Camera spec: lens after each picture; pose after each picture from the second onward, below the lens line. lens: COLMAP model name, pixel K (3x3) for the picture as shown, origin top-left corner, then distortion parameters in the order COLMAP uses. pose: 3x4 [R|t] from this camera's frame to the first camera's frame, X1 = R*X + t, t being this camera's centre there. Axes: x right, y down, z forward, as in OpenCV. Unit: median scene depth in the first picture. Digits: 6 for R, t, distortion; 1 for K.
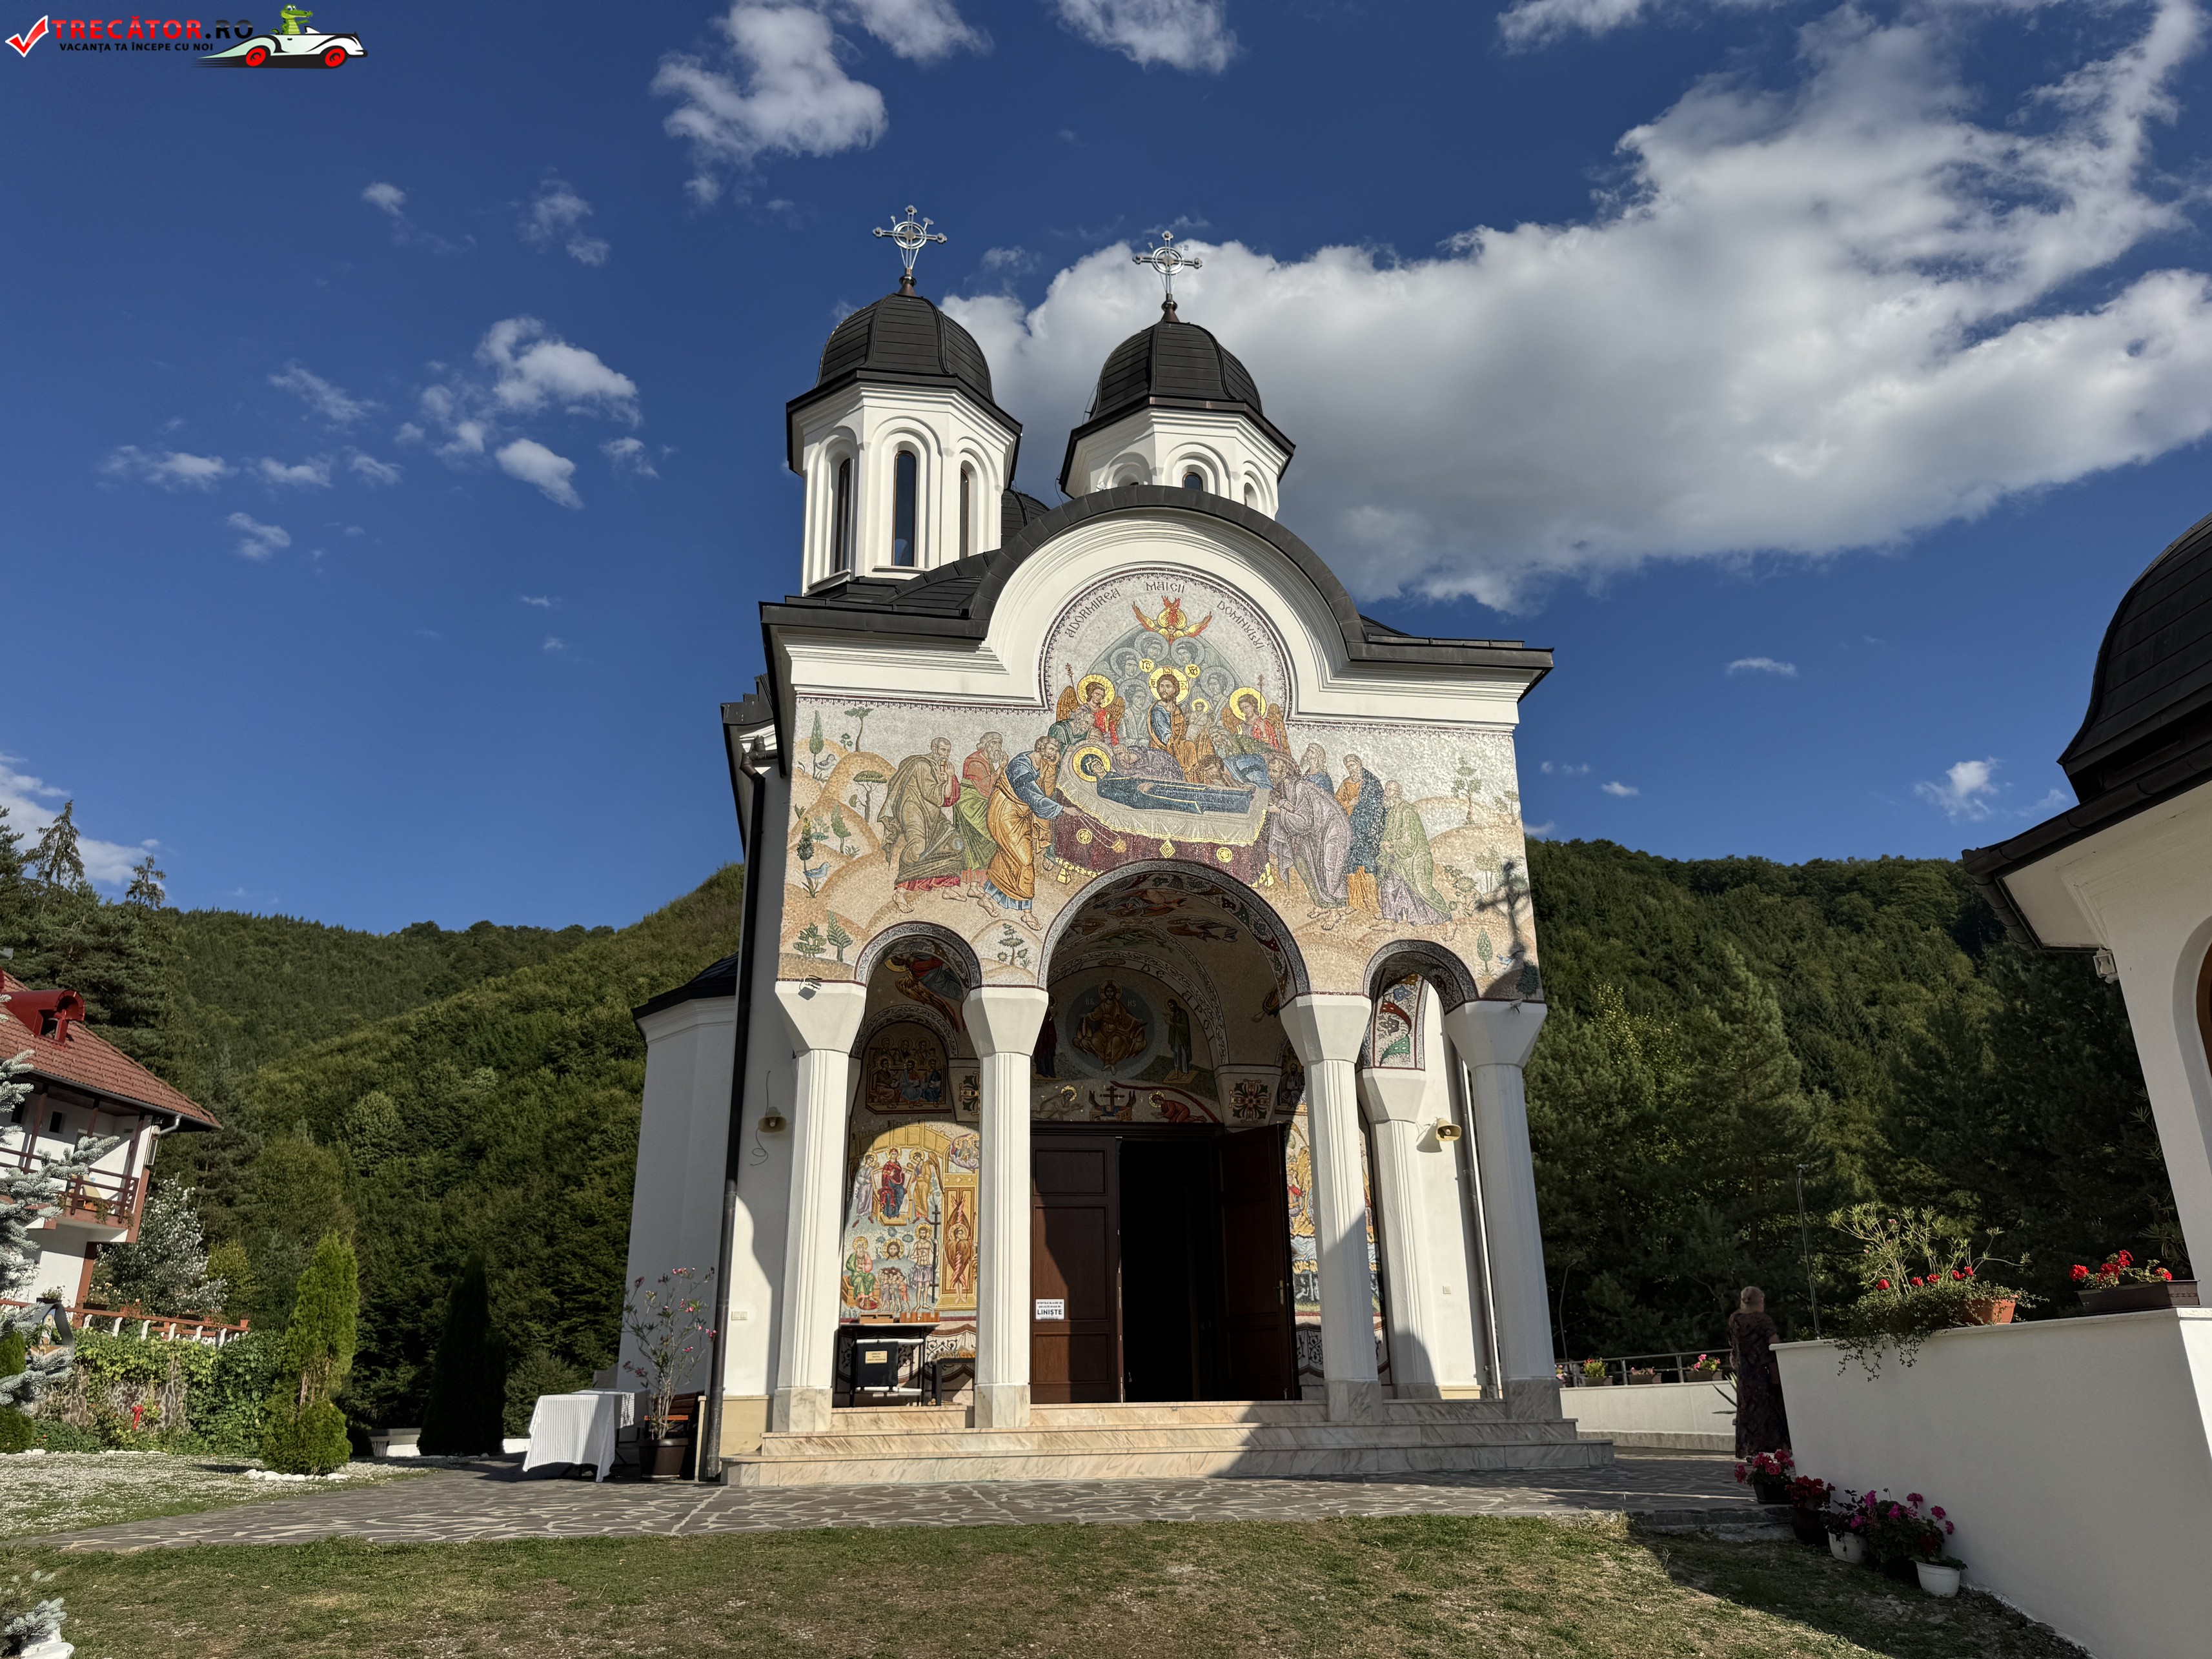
lens RADIAL K [[1557.2, 0, 1106.9], [0, 1557.2, 825.5], [0, 0, 1]] dist [0.082568, -0.110251]
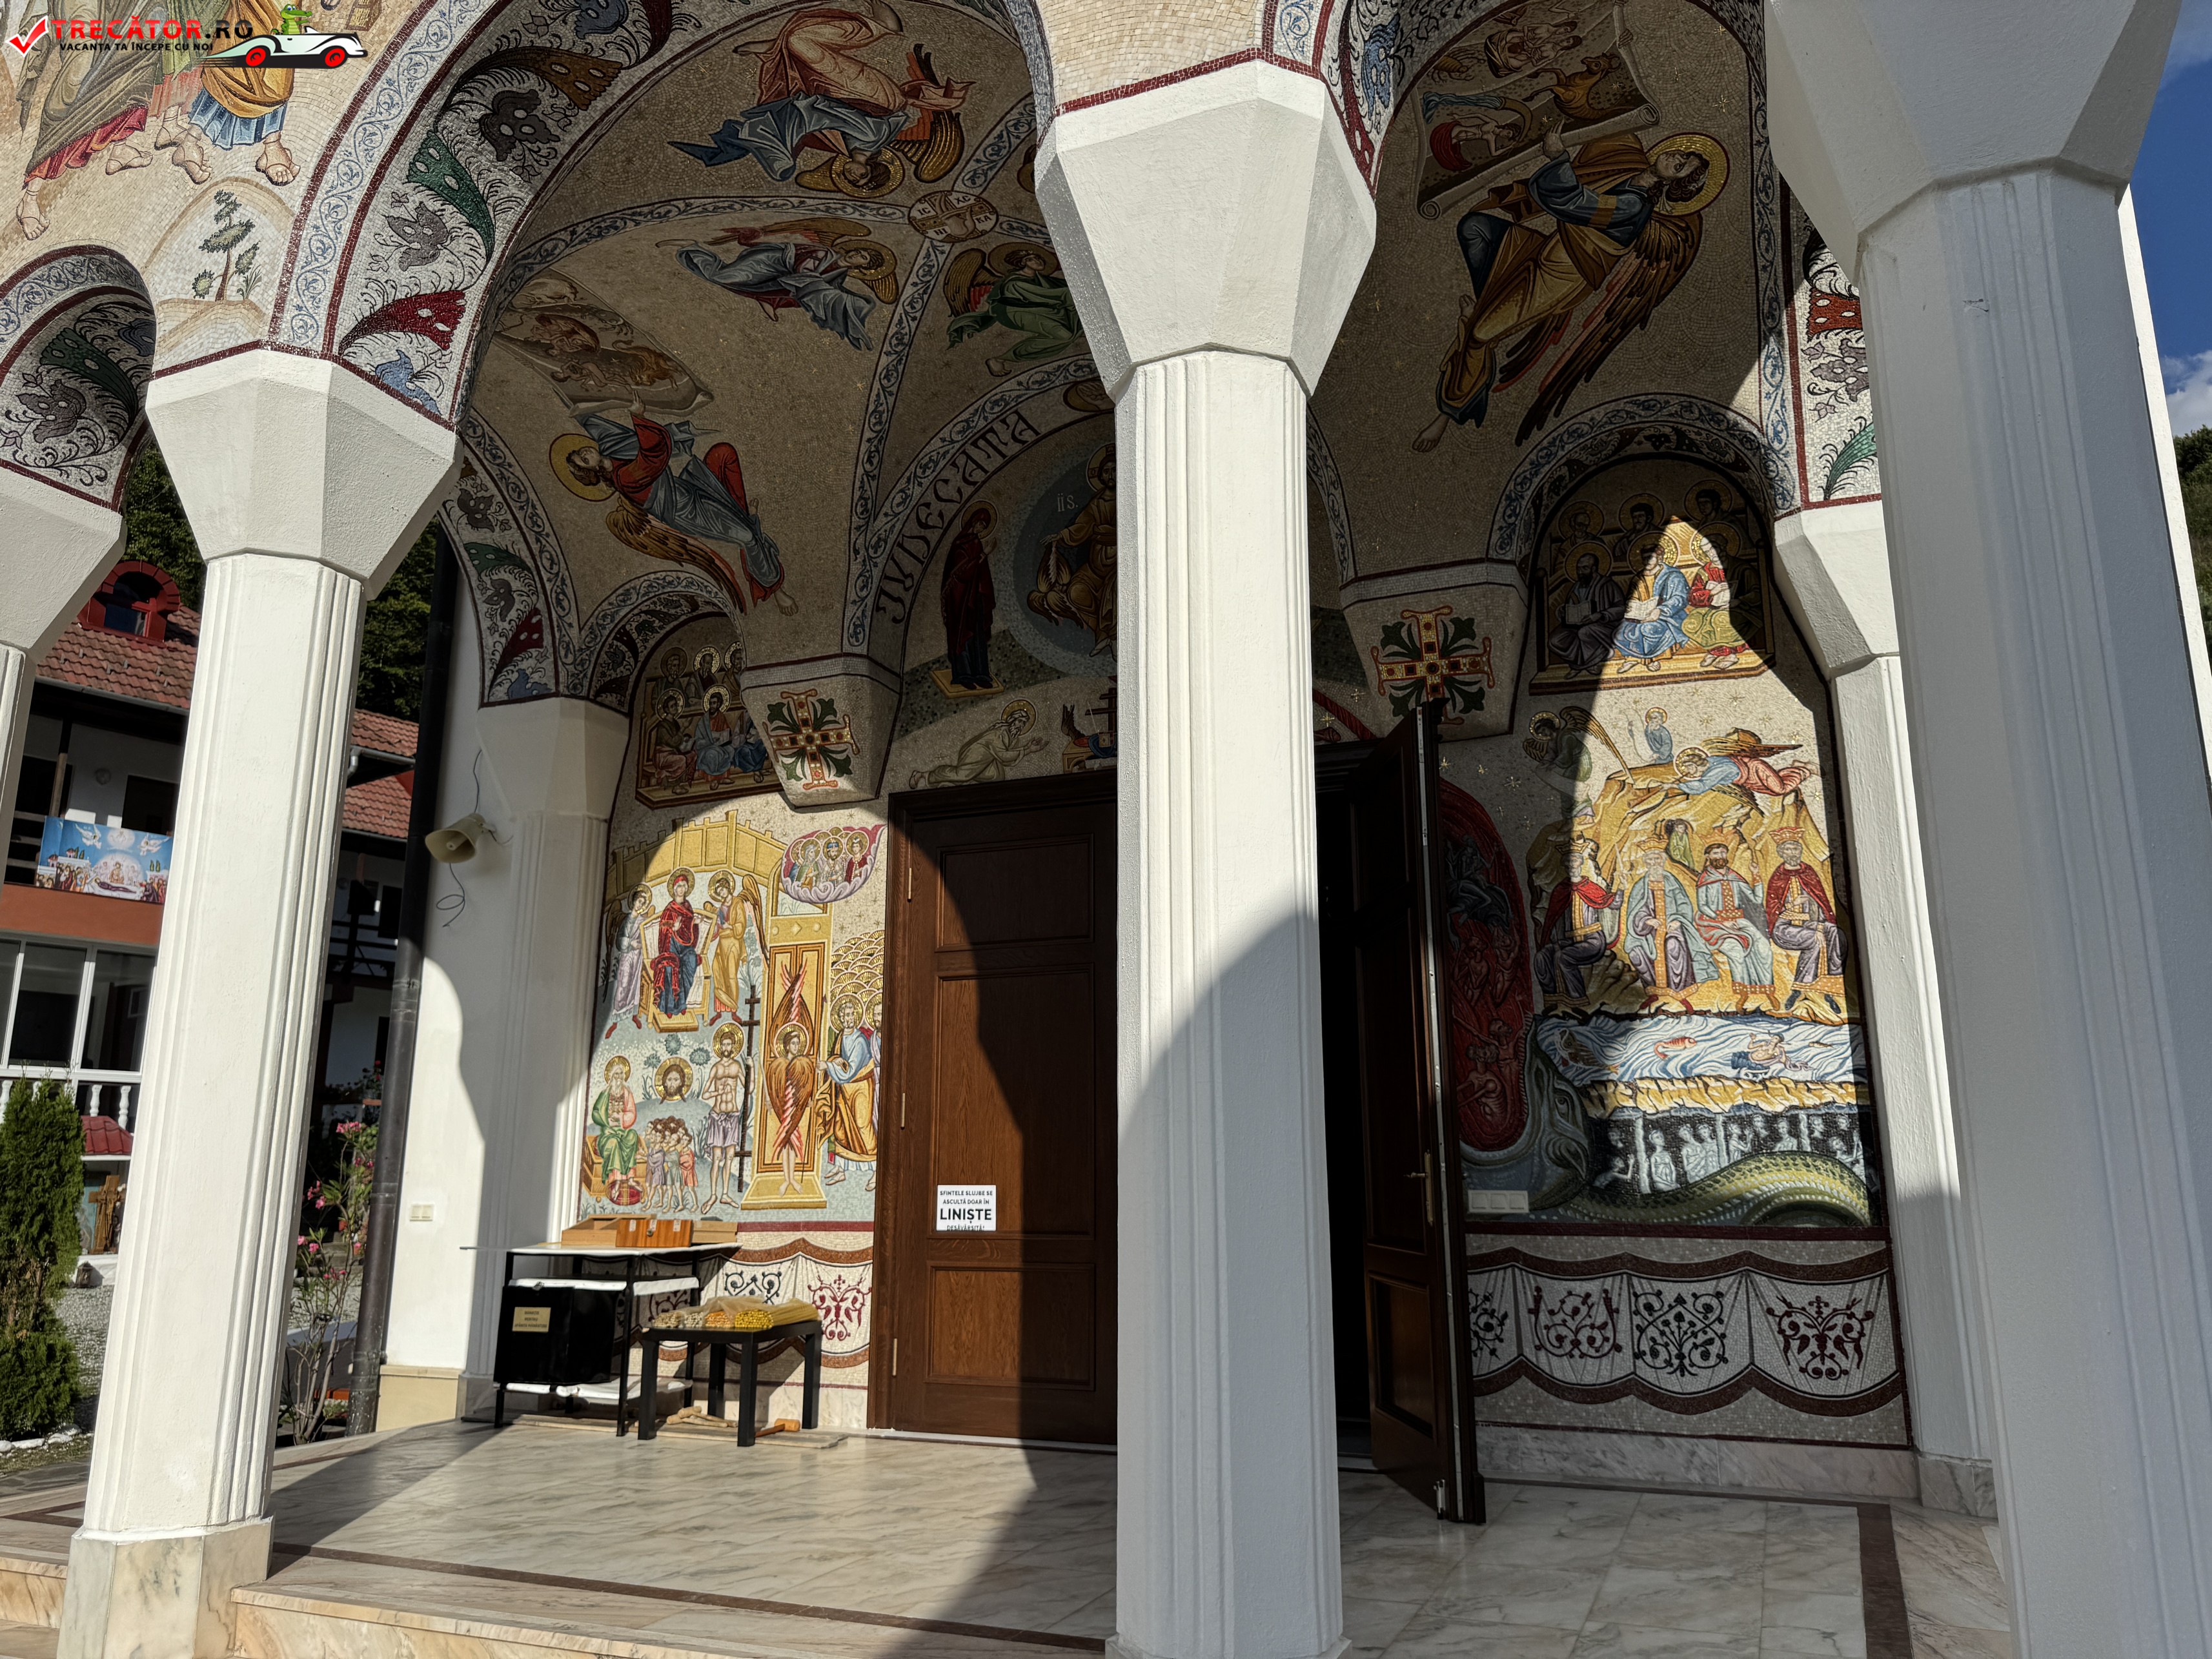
lens RADIAL K [[1557.2, 0, 1106.9], [0, 1557.2, 825.5], [0, 0, 1]] dist [0.082568, -0.110251]
pose [[0.843851, -0.104515, -0.526300, 0.227194], [0.178429, 0.979686, 0.091536, 0.172366], [0.506042, -0.171150, 0.845357, 0.668645]]
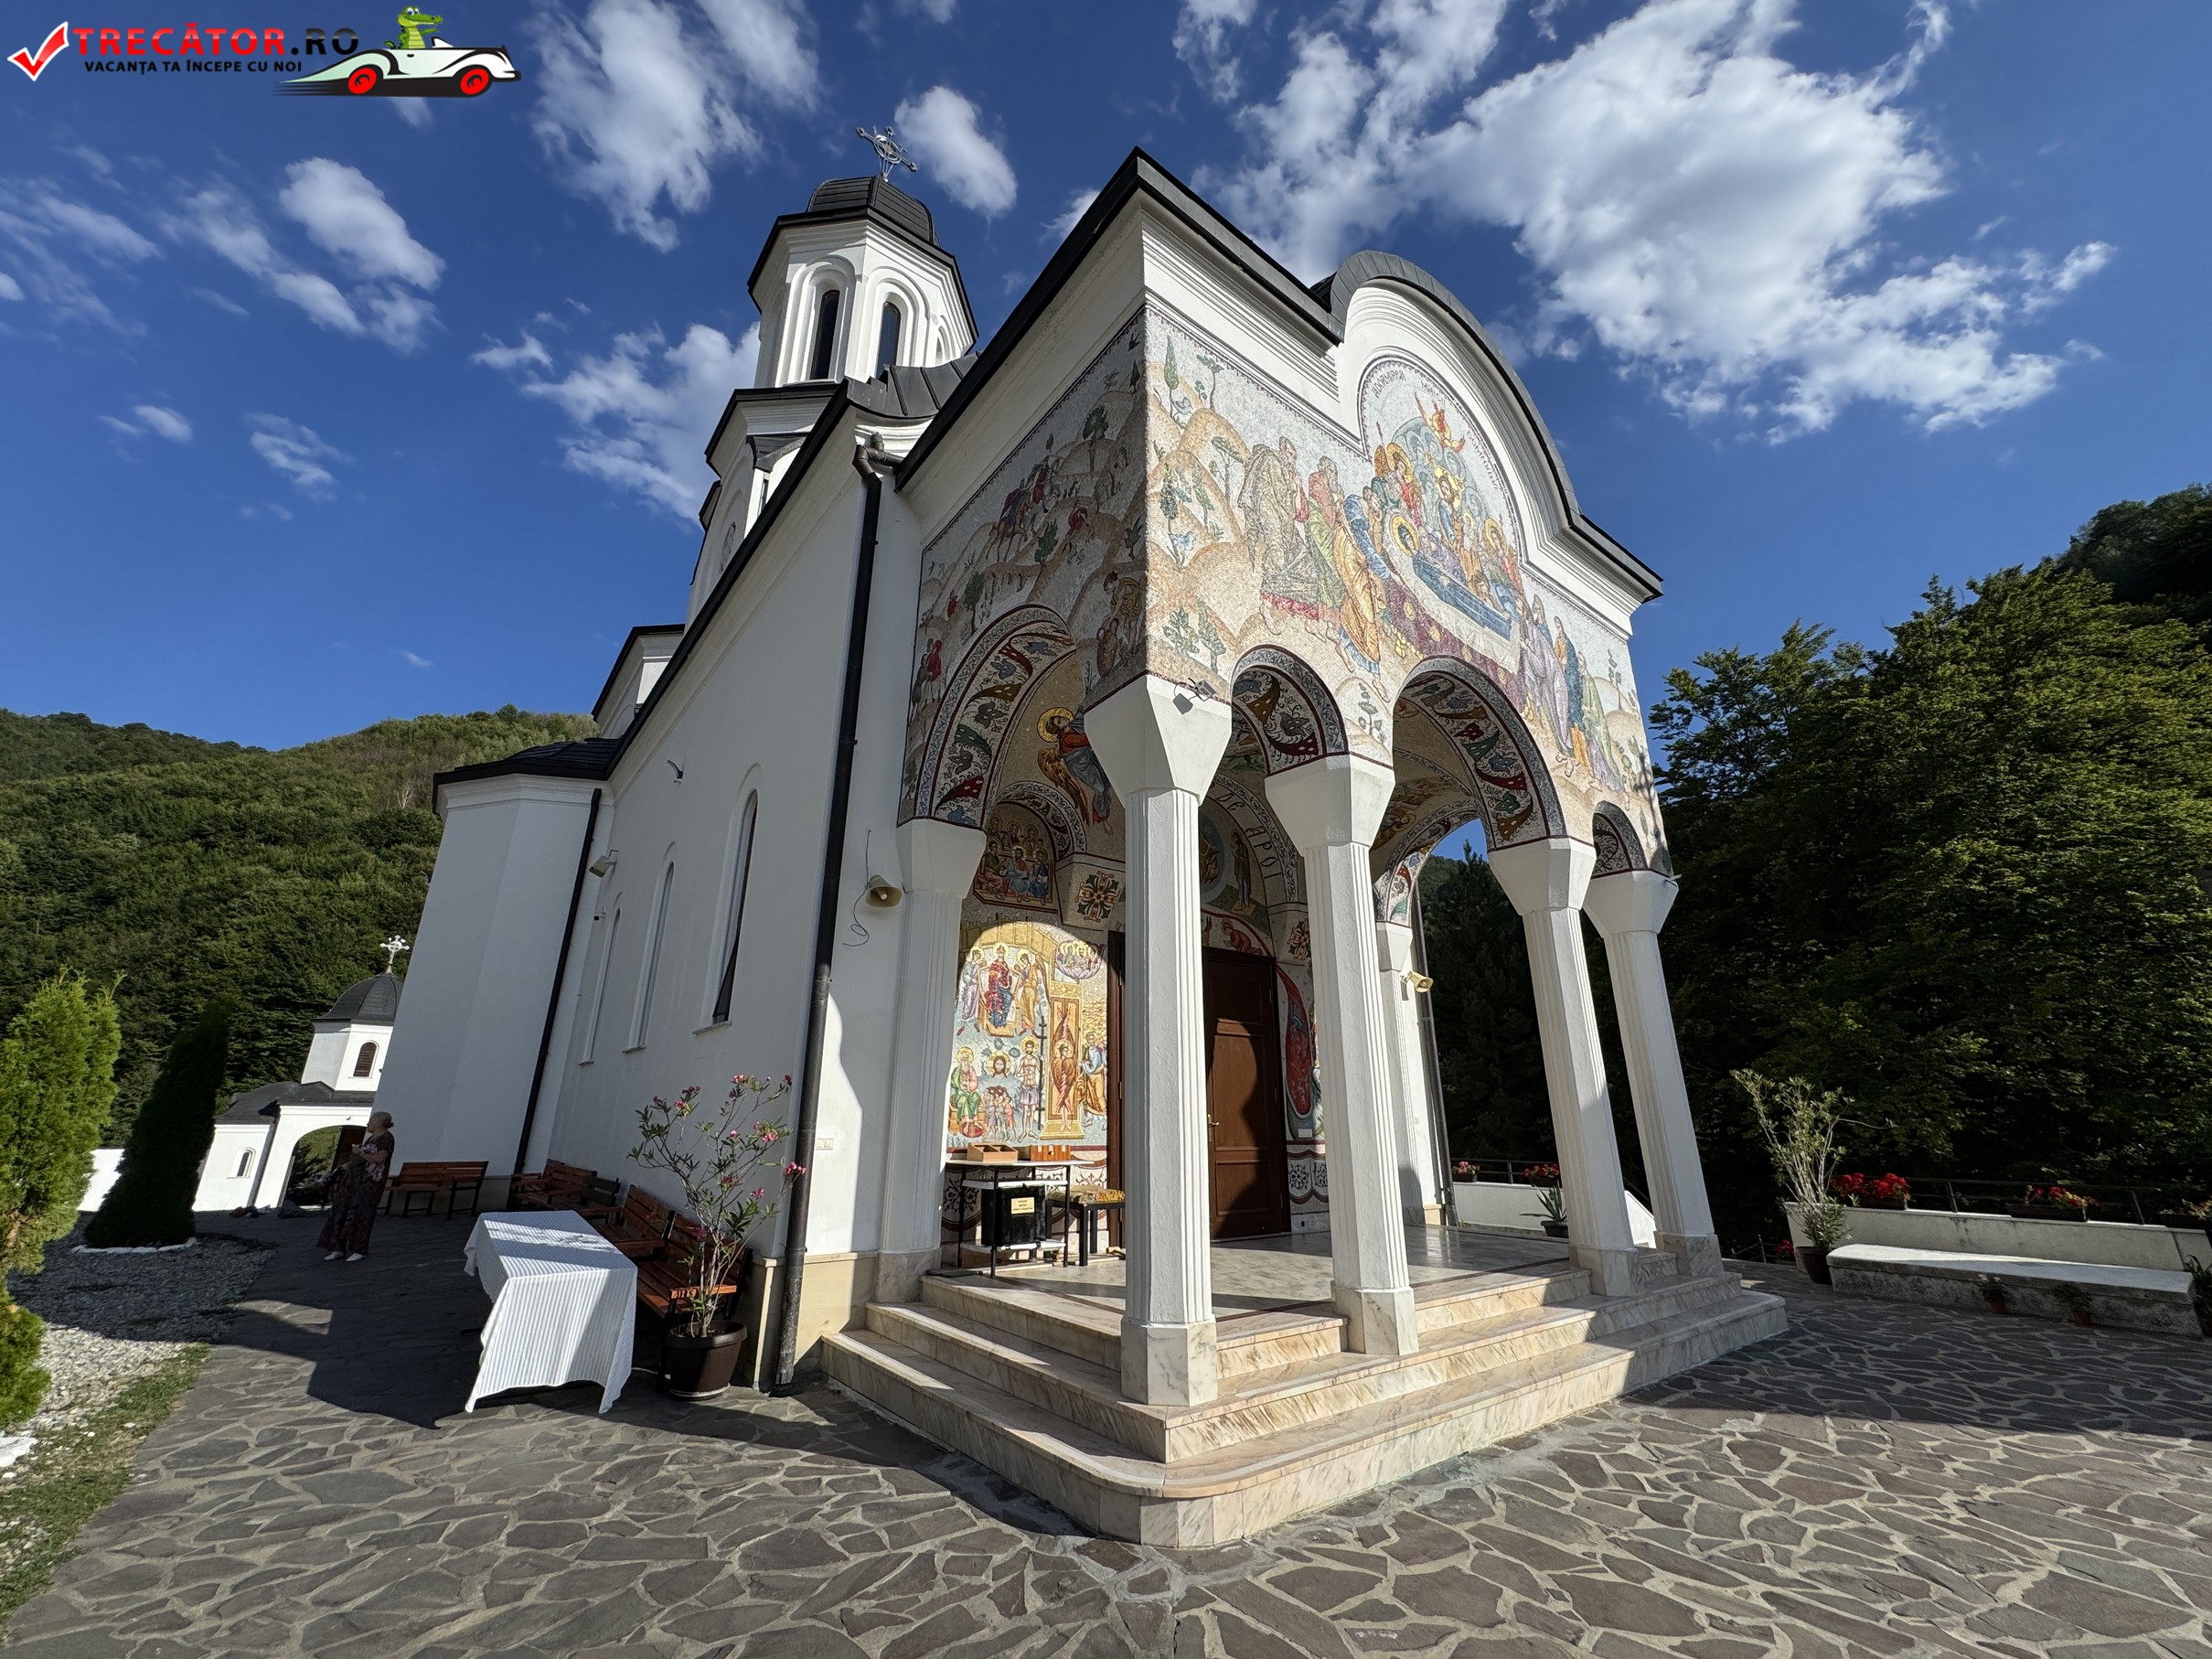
lens RADIAL K [[886.3, 0, 1103.1], [0, 886.3, 829.9], [0, 0, 1]] dist [-0.001958, 0.000389]
pose [[0.882151, 0.170067, 0.439189, -0.310091], [-0.187021, 0.982344, -0.004743, 0.137973], [-0.432241, -0.077953, 0.898382, 0.555600]]
